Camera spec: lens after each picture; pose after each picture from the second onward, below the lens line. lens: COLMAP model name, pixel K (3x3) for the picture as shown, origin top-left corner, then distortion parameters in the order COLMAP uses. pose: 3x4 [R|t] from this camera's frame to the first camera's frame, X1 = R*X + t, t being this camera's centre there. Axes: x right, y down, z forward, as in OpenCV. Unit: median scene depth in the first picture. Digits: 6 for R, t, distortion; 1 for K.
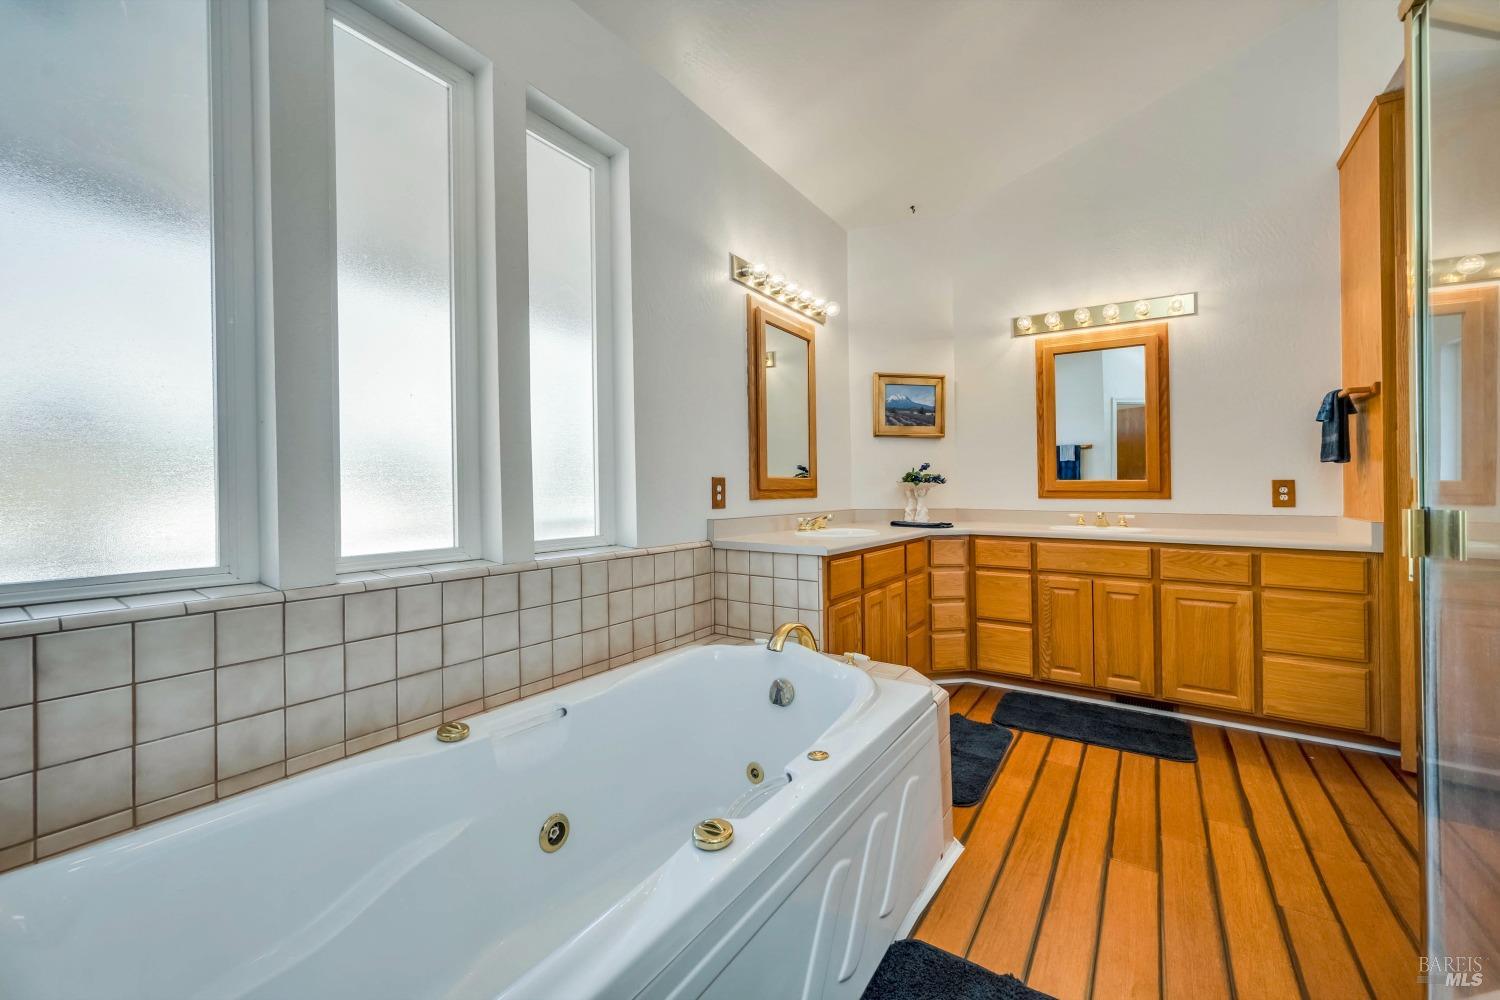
lens RADIAL K [[586.2, 0, 750.0], [0, 586.2, 500.0], [0, 0, 1]] dist [-0.001354, -0.000283]
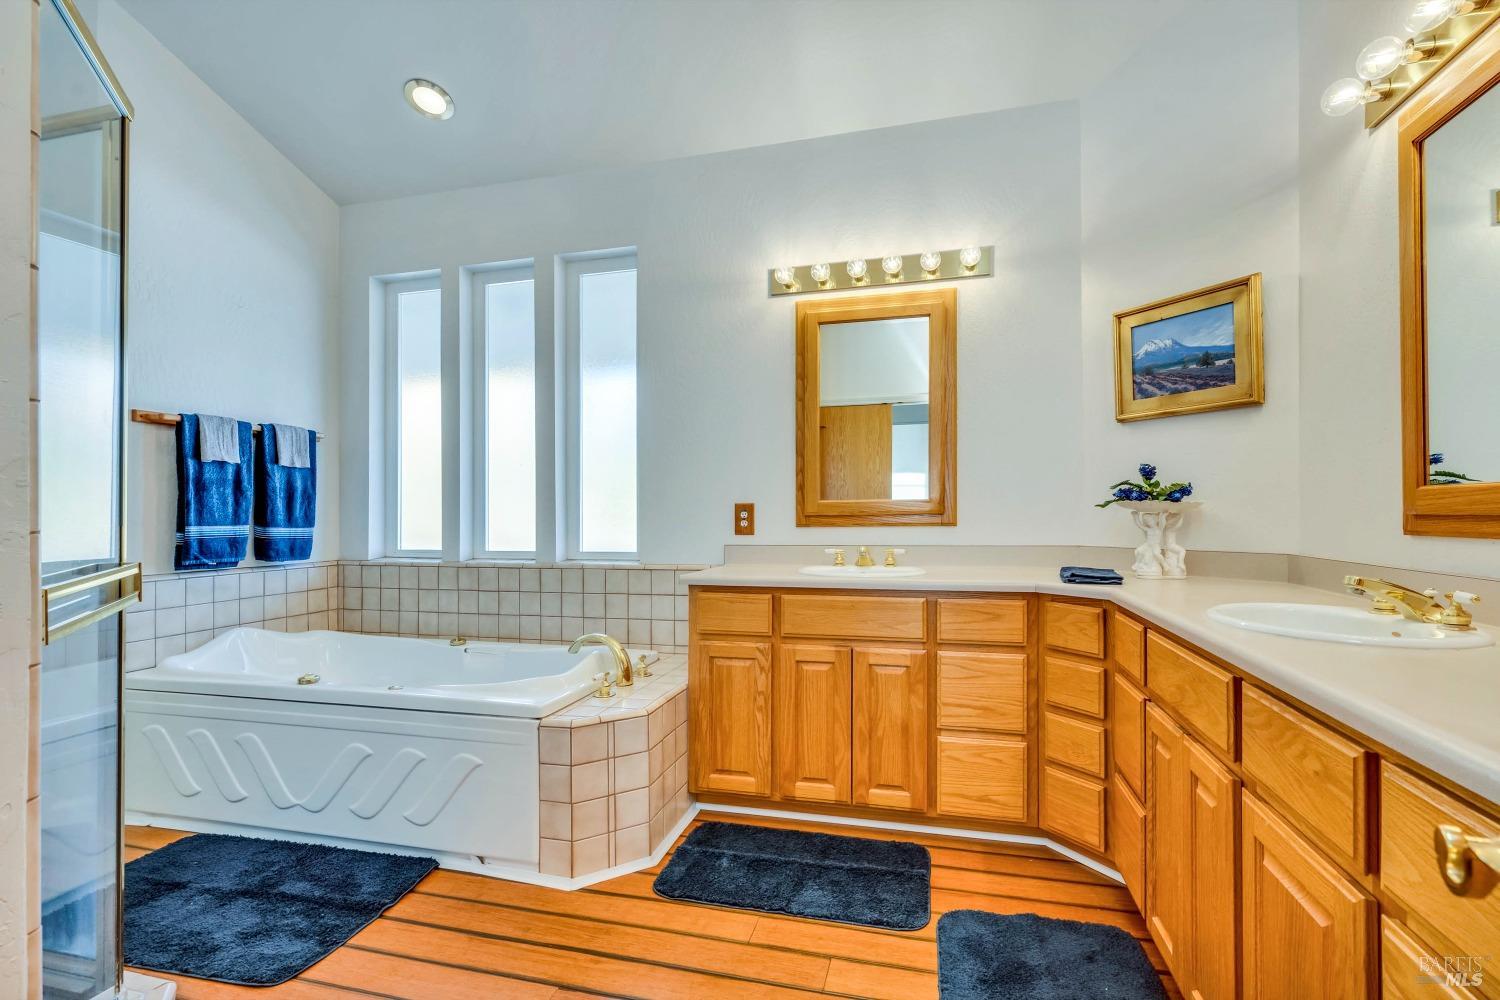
lens RADIAL K [[680.1, 0, 754.0], [0, 680.1, 525.9], [0, 0, 1]] dist [0.001195, 0.000097]
pose [[0.338864, 0.010841, -0.940773, 0.970411], [-0.013509, 0.999887, 0.006657, -0.007717], [0.940738, 0.010453, 0.338972, 0.581392]]
